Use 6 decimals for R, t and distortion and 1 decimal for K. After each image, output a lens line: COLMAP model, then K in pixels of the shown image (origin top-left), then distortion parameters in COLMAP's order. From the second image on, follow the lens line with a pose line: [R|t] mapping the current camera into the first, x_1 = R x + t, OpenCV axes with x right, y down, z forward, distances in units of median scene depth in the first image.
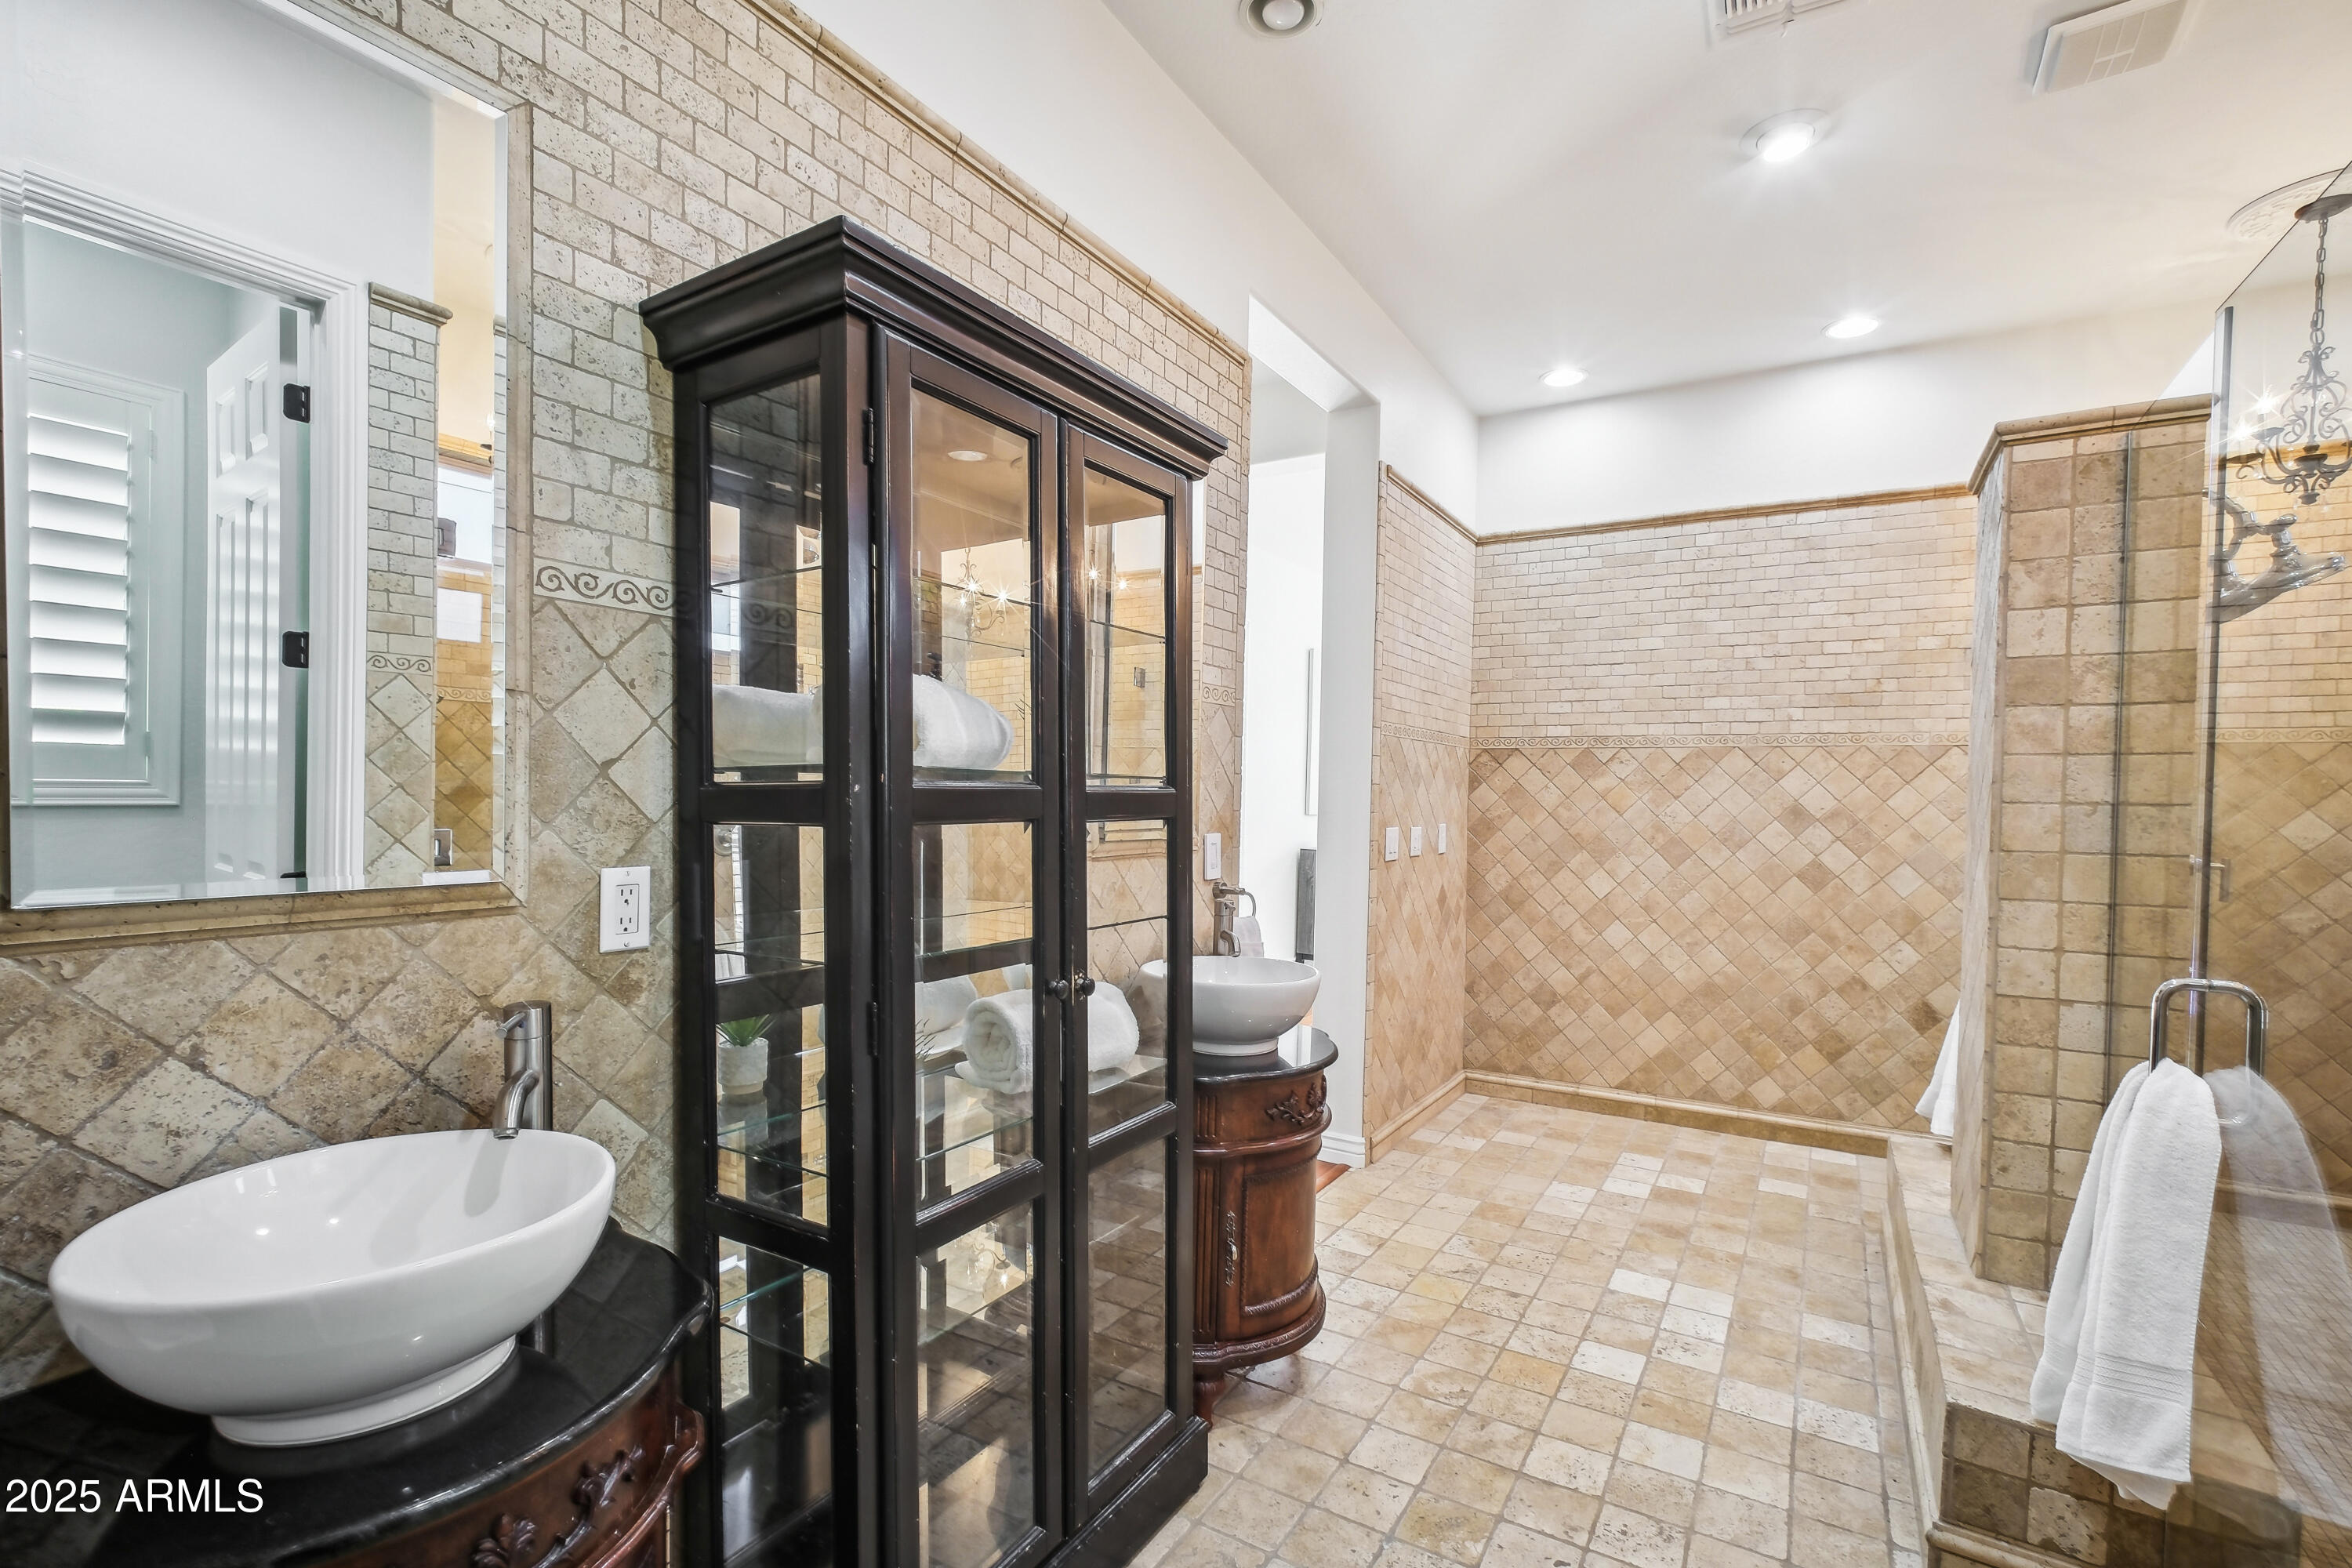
lens RADIAL K [[1065.5, 0, 1162.6], [0, 1065.5, 821.9], [0, 0, 1]] dist [-0.013032, 0.004494]
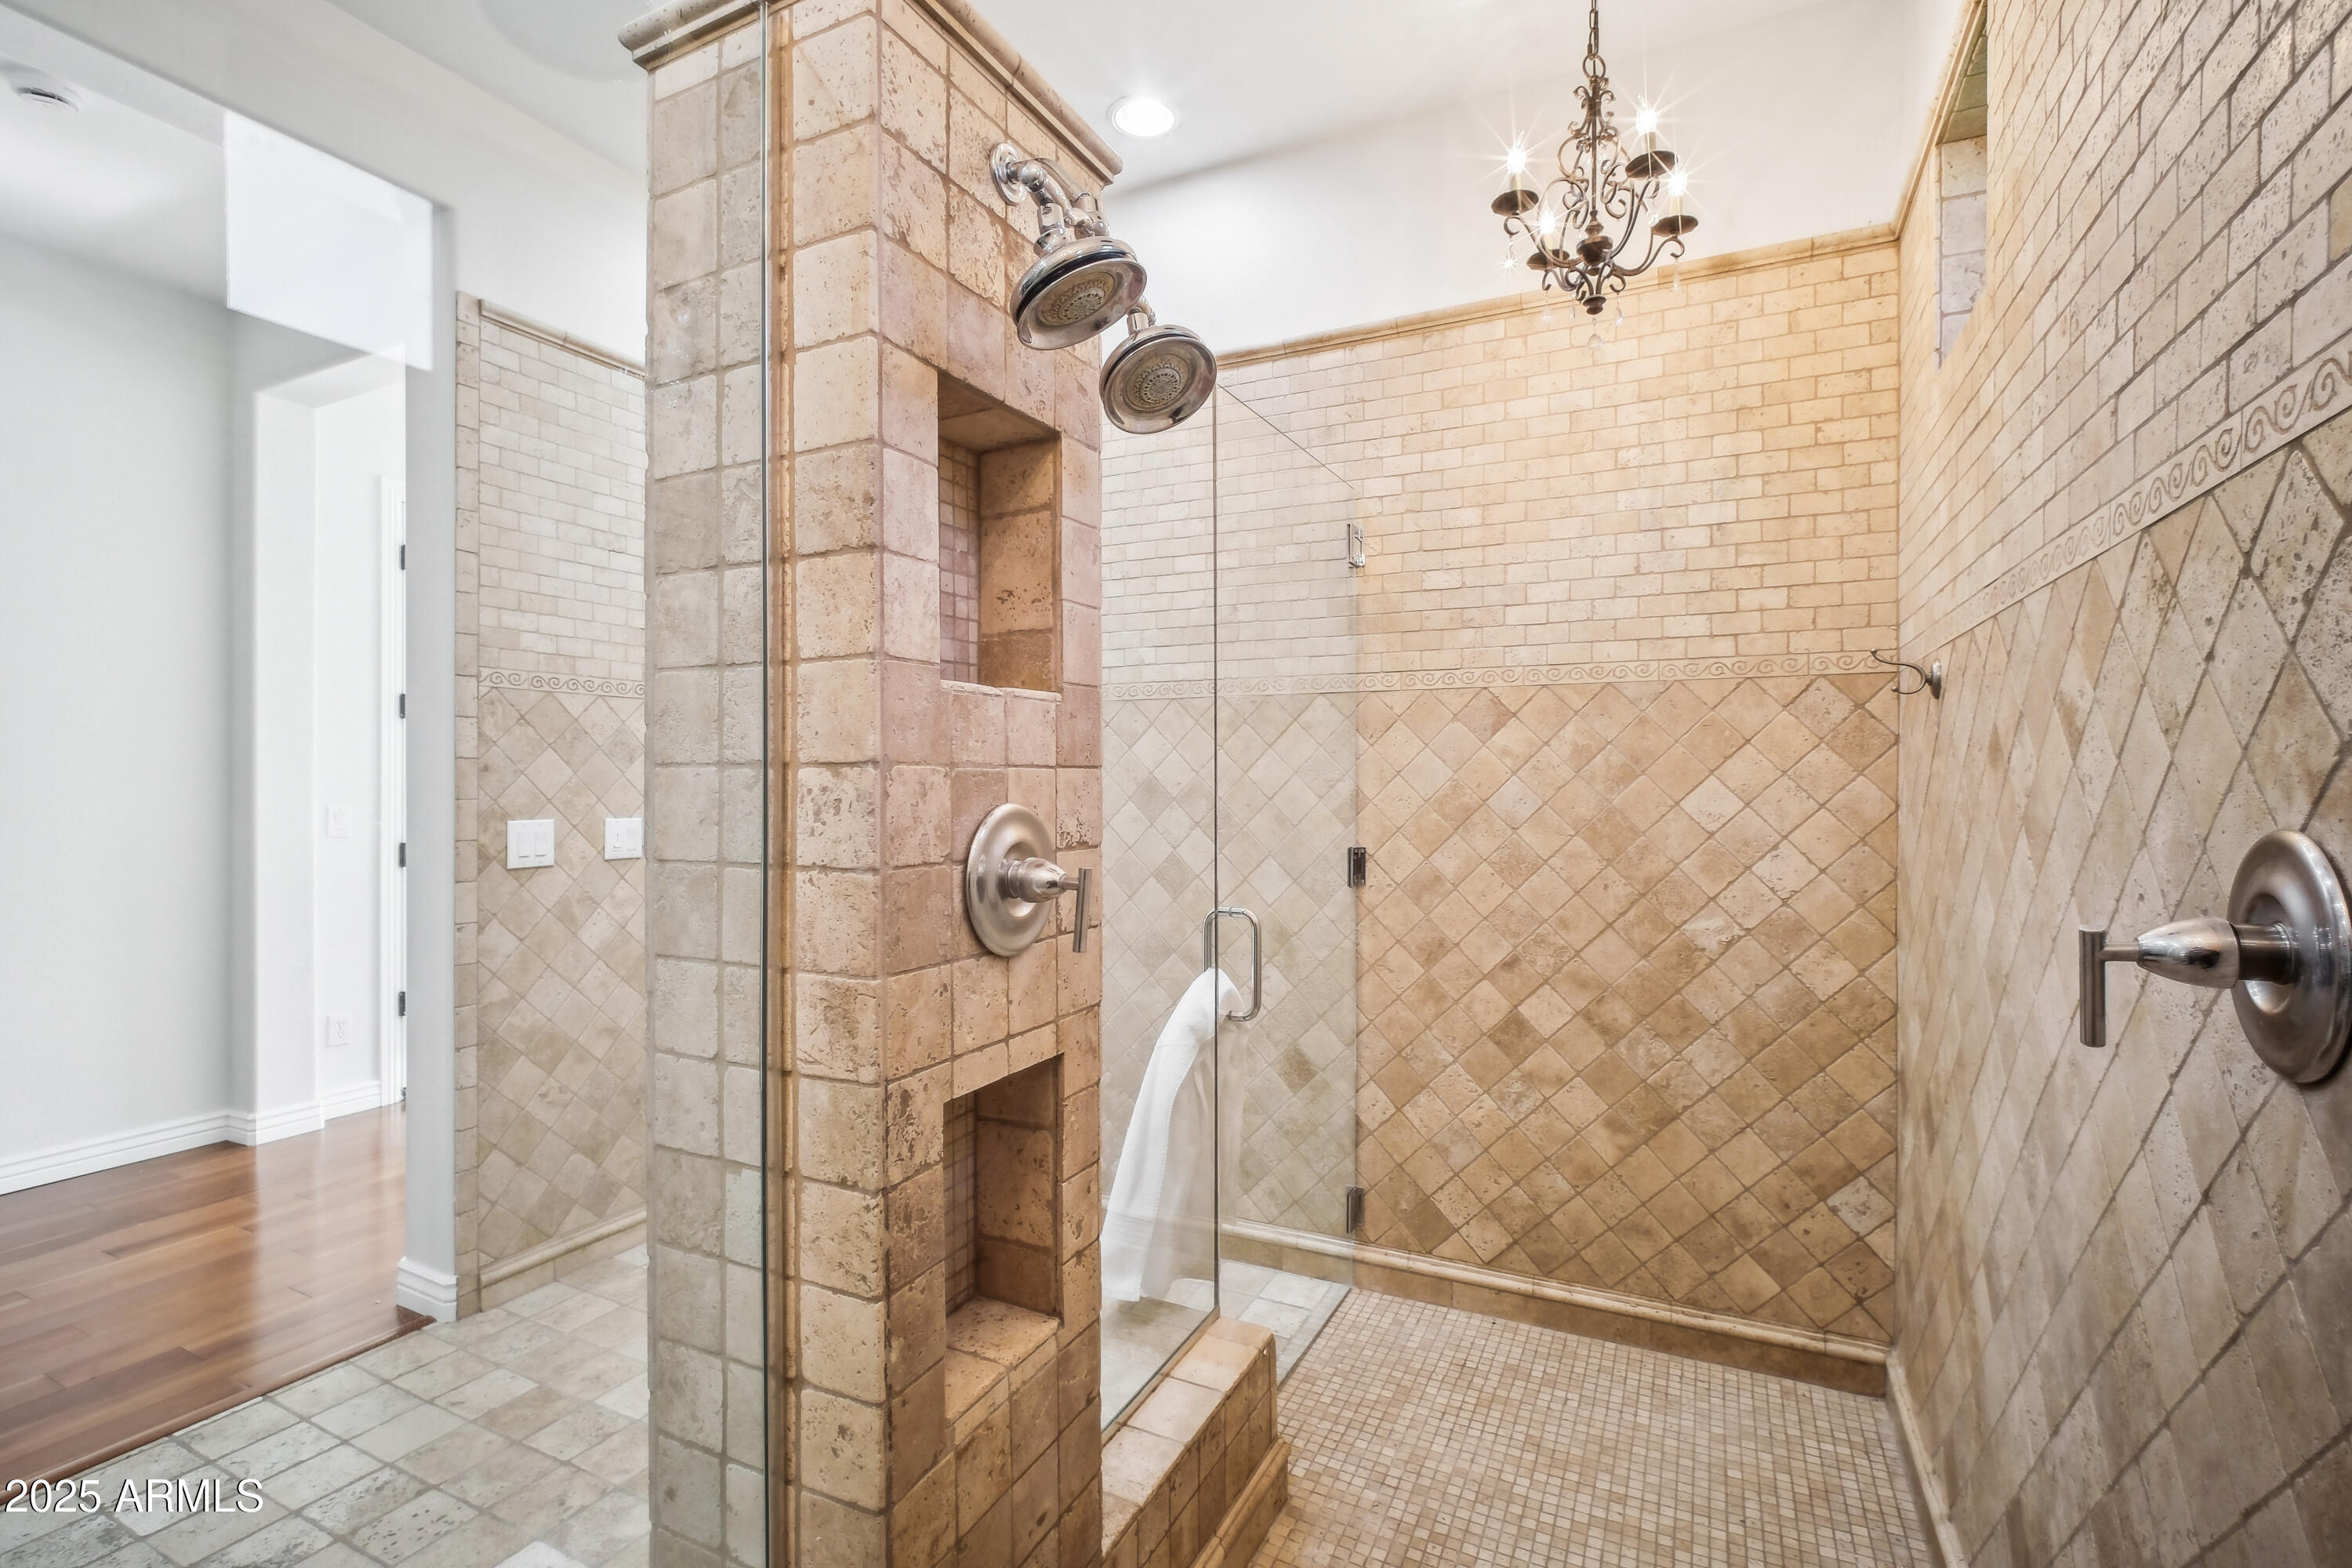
lens RADIAL K [[1065.5, 0, 1171.4], [0, 1065.5, 775.9], [0, 0, 1]] dist [-0.013032, 0.004494]
pose [[0.997108, -0.014533, 0.074592, 0.672104], [0.016695, 0.999456, -0.028442, 0.003912], [-0.074138, 0.029605, 0.996808, 0.317513]]
